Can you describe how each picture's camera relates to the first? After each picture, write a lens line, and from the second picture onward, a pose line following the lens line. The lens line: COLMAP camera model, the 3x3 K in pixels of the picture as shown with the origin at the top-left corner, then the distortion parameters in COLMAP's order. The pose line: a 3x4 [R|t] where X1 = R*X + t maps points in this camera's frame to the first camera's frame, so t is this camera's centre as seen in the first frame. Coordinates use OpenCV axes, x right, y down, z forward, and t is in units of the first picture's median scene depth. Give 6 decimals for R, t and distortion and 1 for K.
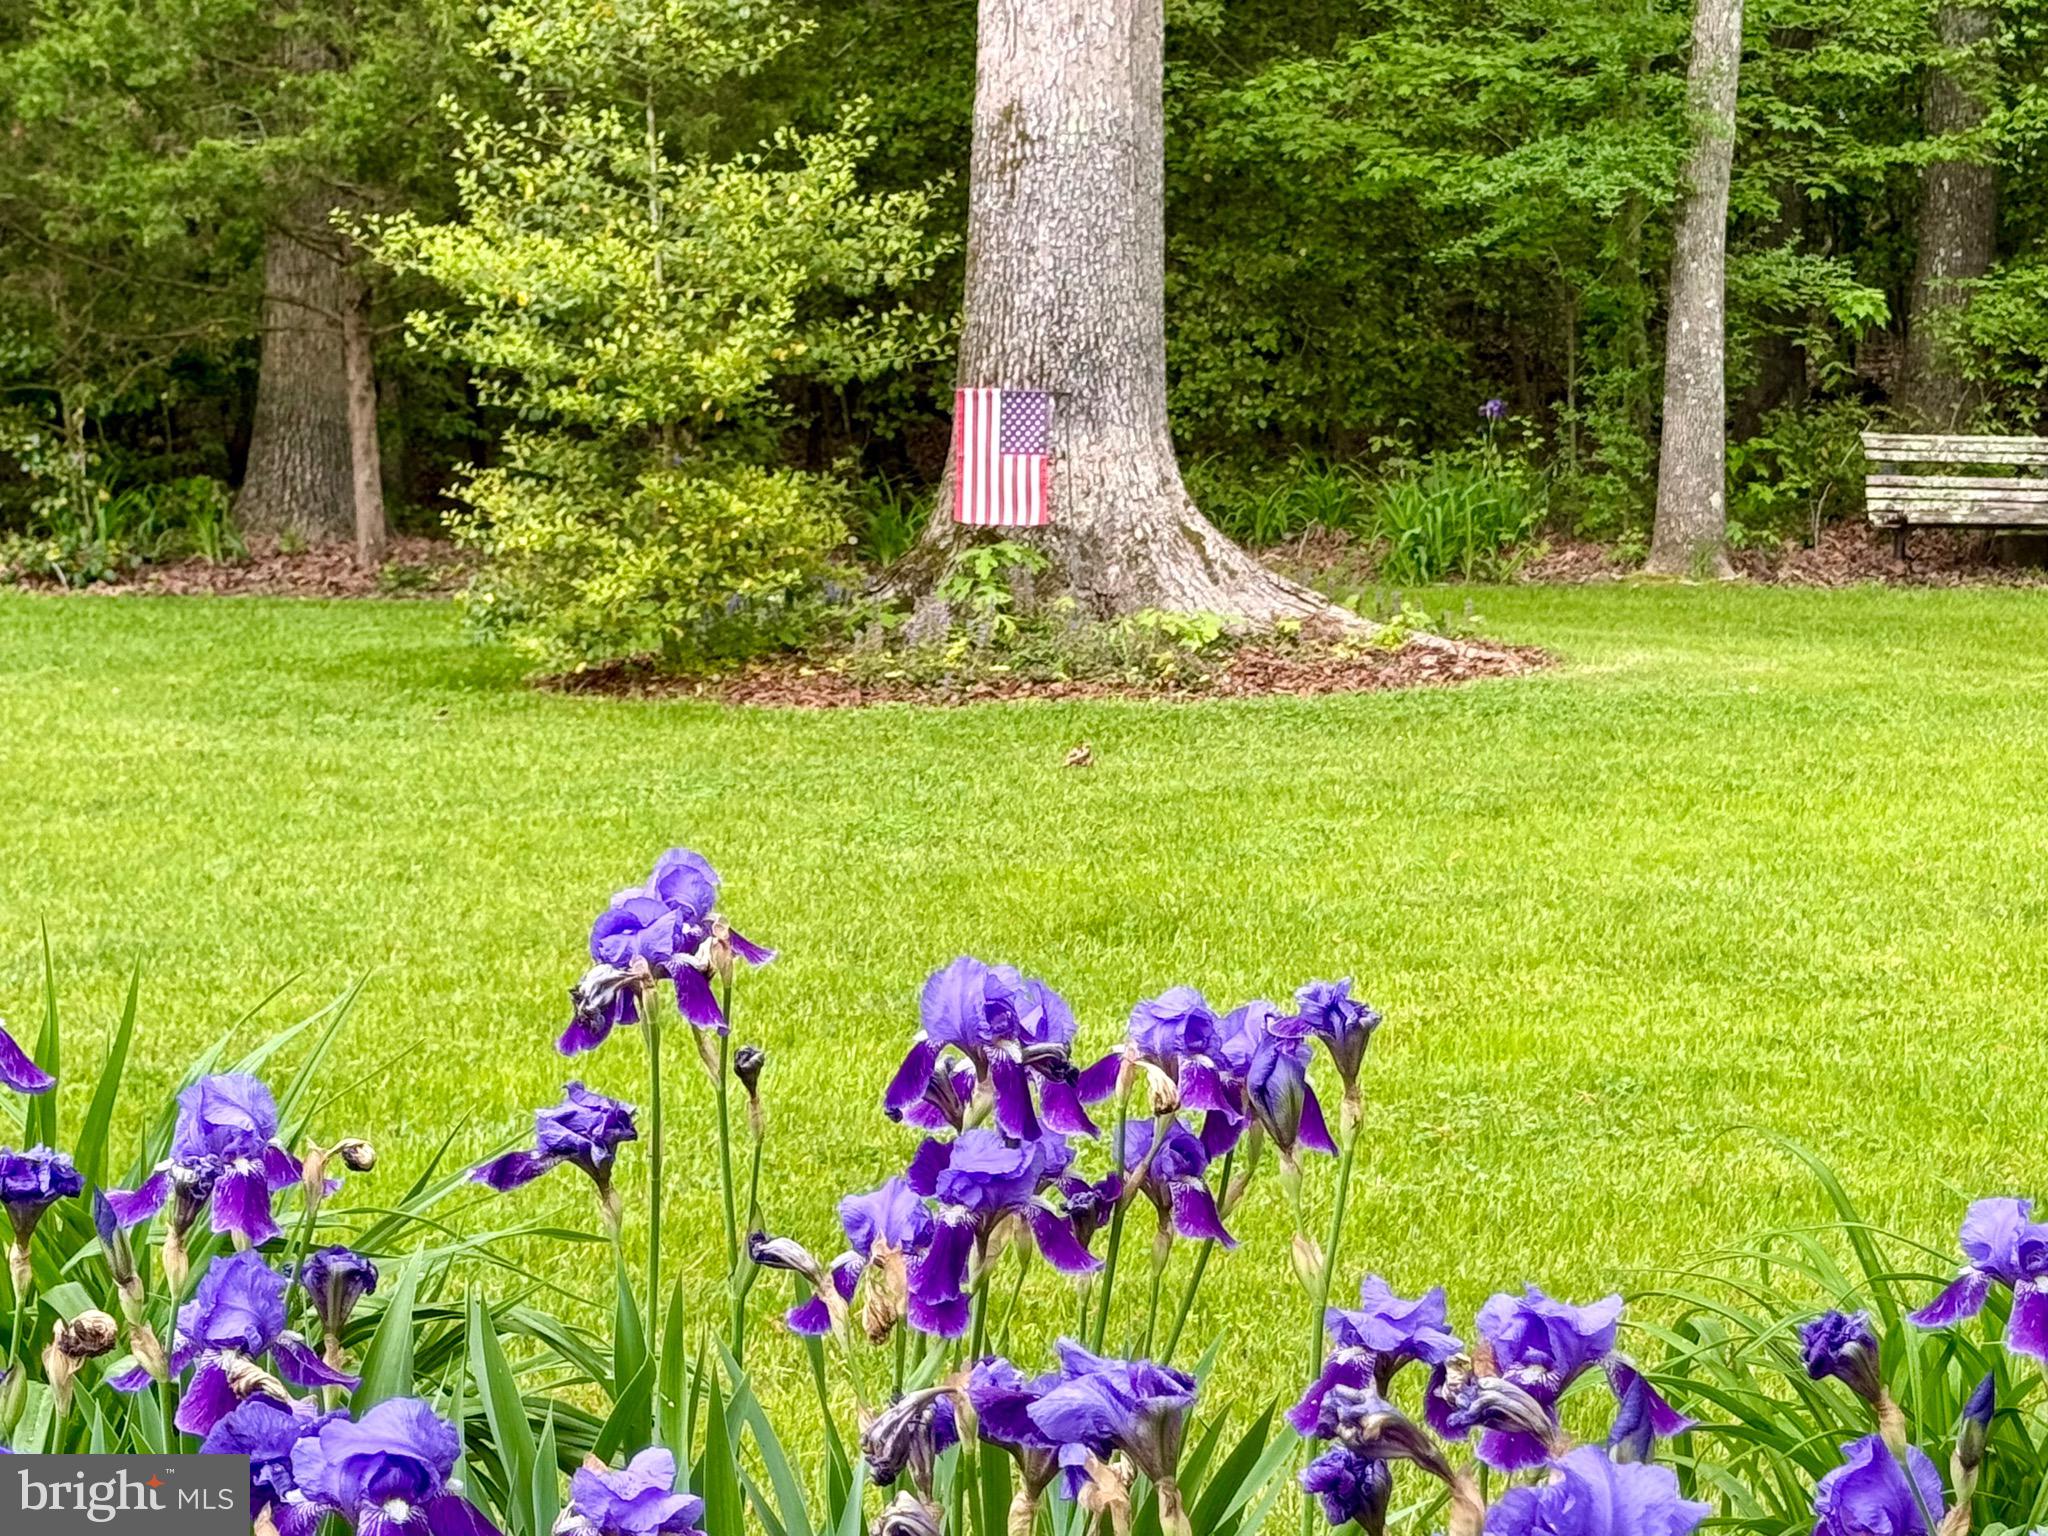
lens RADIAL K [[4680.3, 0, 1024.0], [0, 4680.3, 768.0], [0, 0, 1]] dist [0.124963, 0.555201]
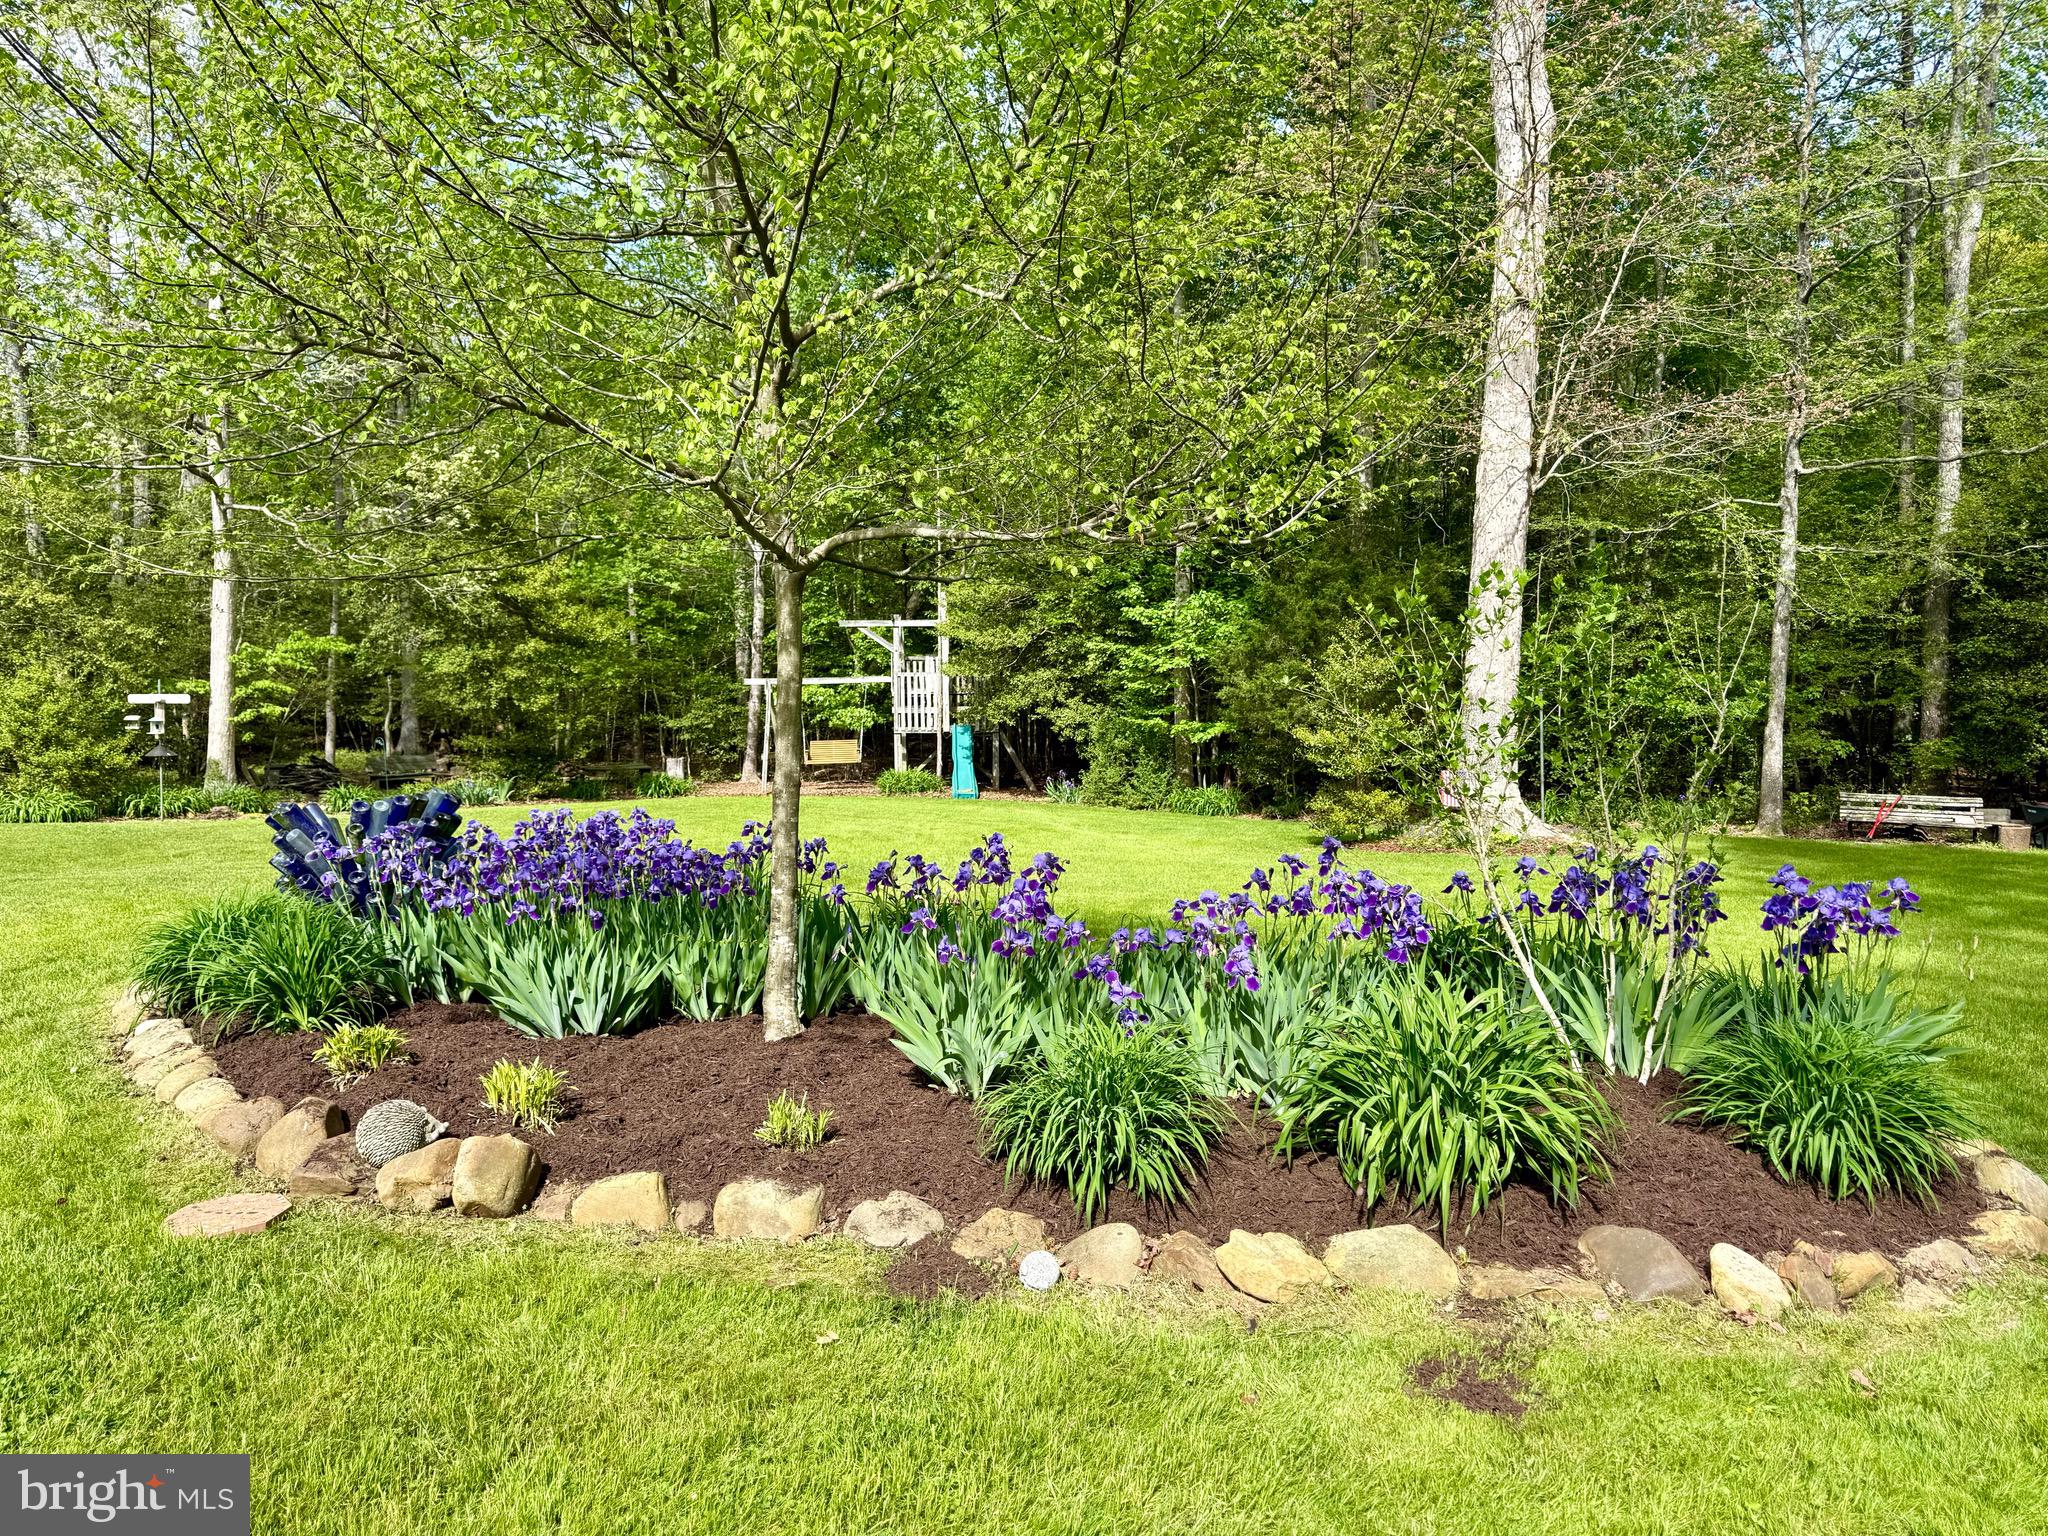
lens RADIAL K [[1446.3, 0, 1029.7], [0, 1446.3, 770.0], [0, 0, 1]] dist [0.084984, -0.109811]
pose [[0.861677, 0.018179, -0.507132, 0.282479], [-0.059510, 0.996082, -0.065409, 0.014042], [0.503956, 0.086540, 0.859383, -0.158393]]
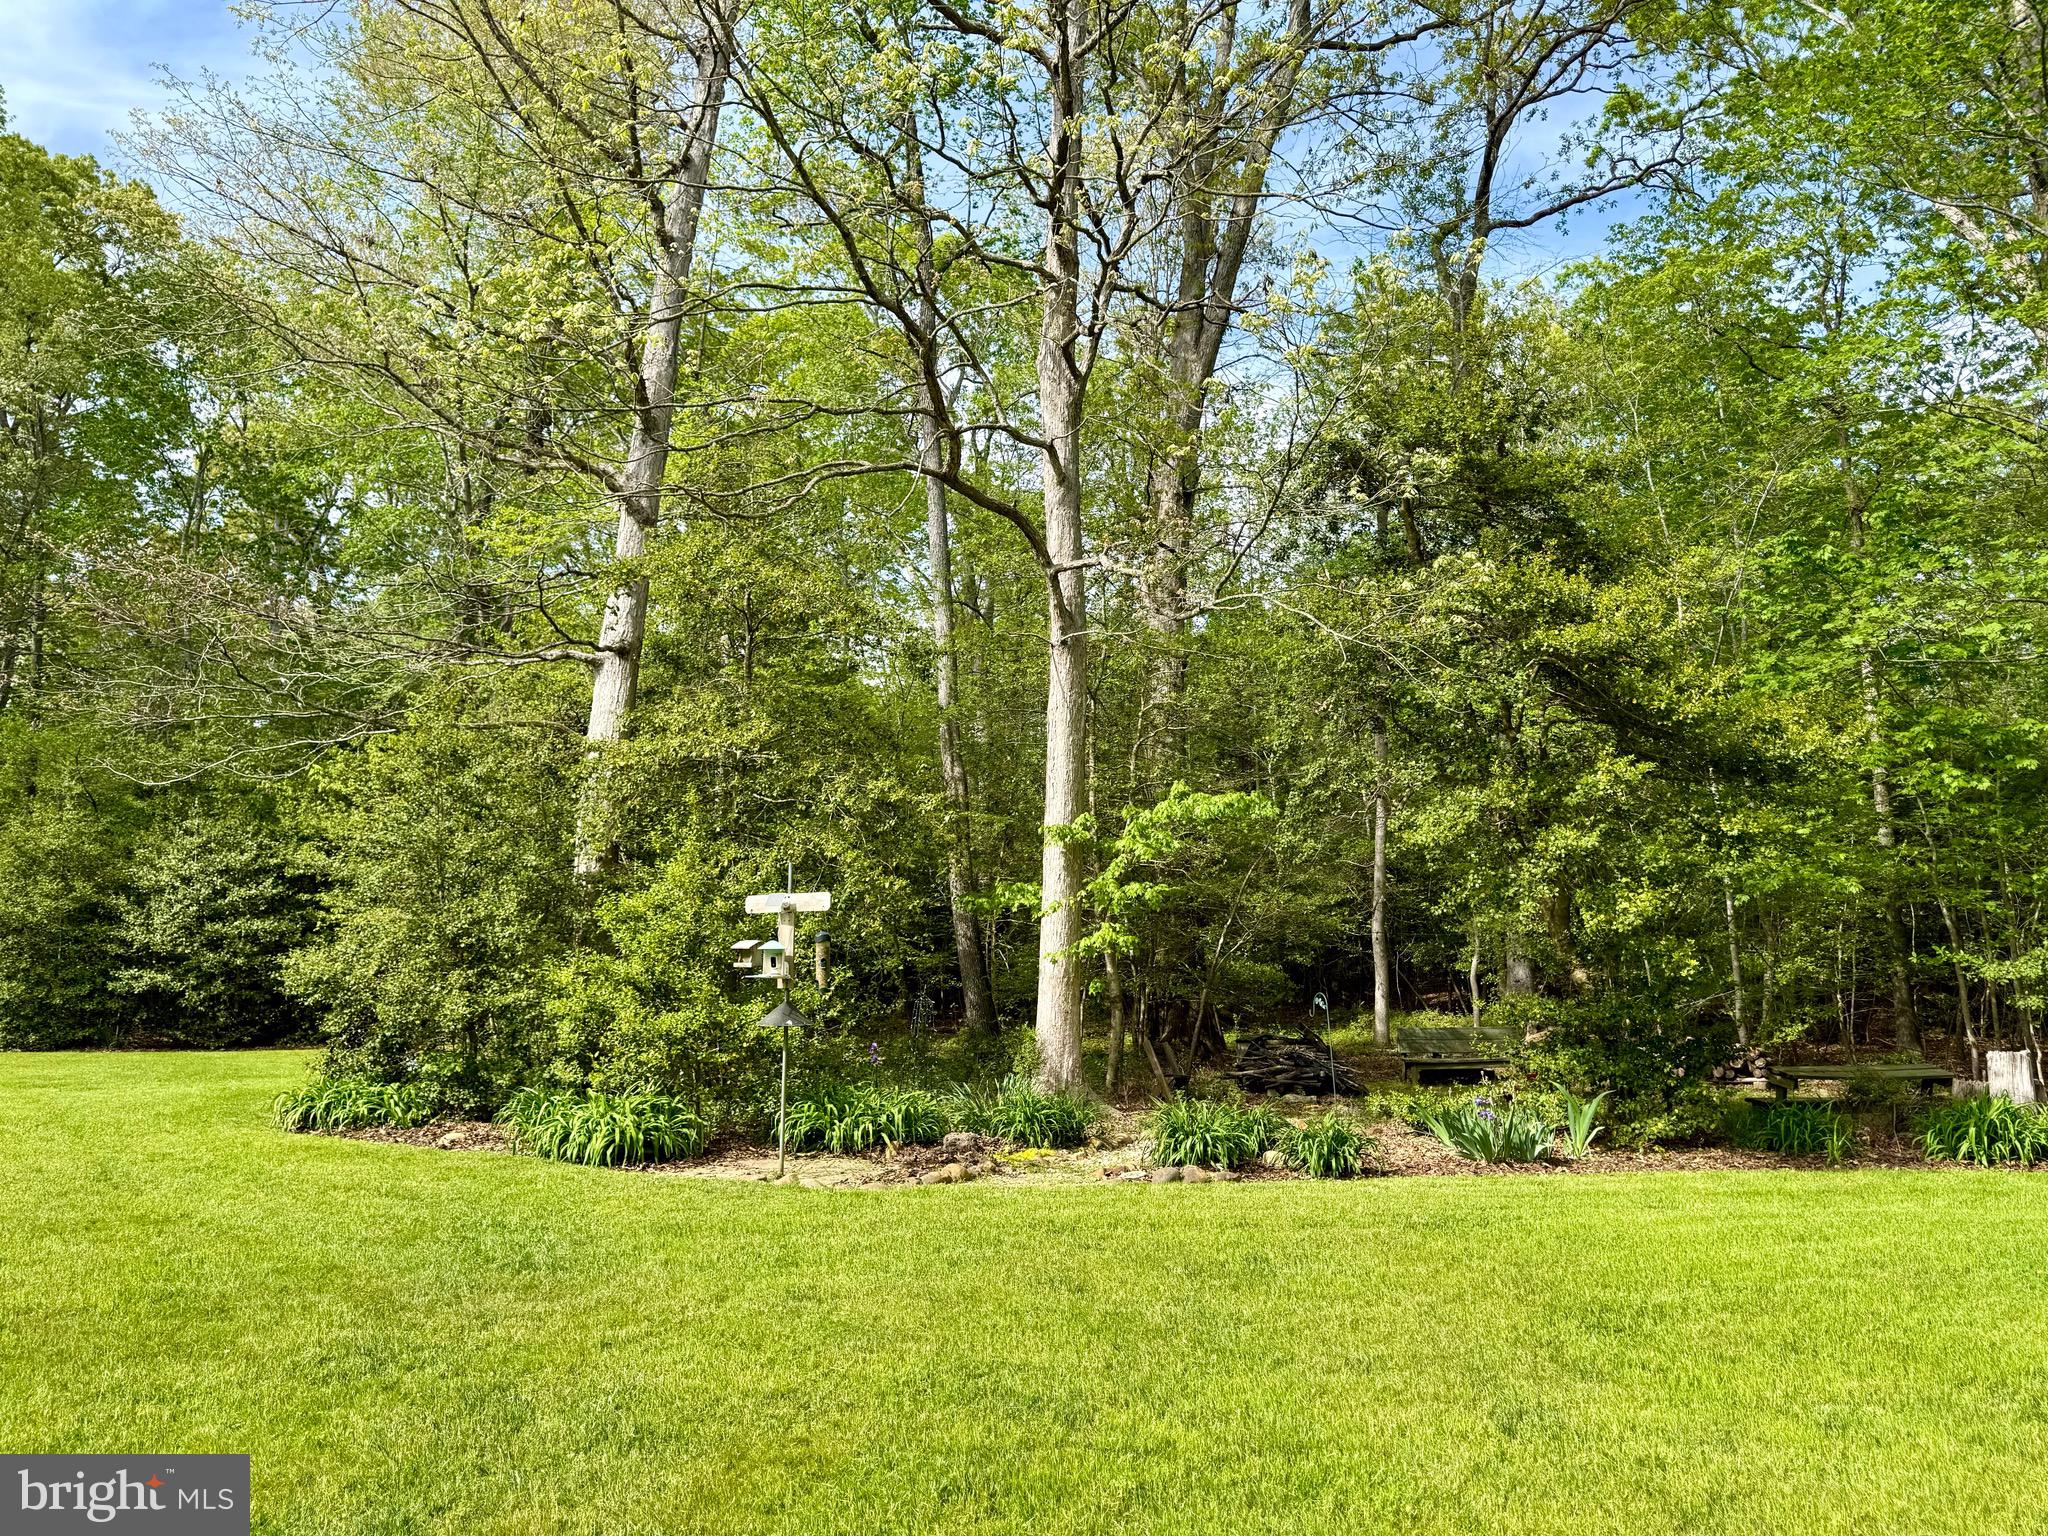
lens RADIAL K [[1446.3, 0, 1029.7], [0, 1446.3, 770.0], [0, 0, 1]] dist [0.084984, -0.109811]
pose [[0.248875, -0.134048, -0.959214, -0.485123], [-0.112942, 0.979603, -0.166201, -0.061781], [0.961928, 0.149699, 0.228659, 0.571771]]
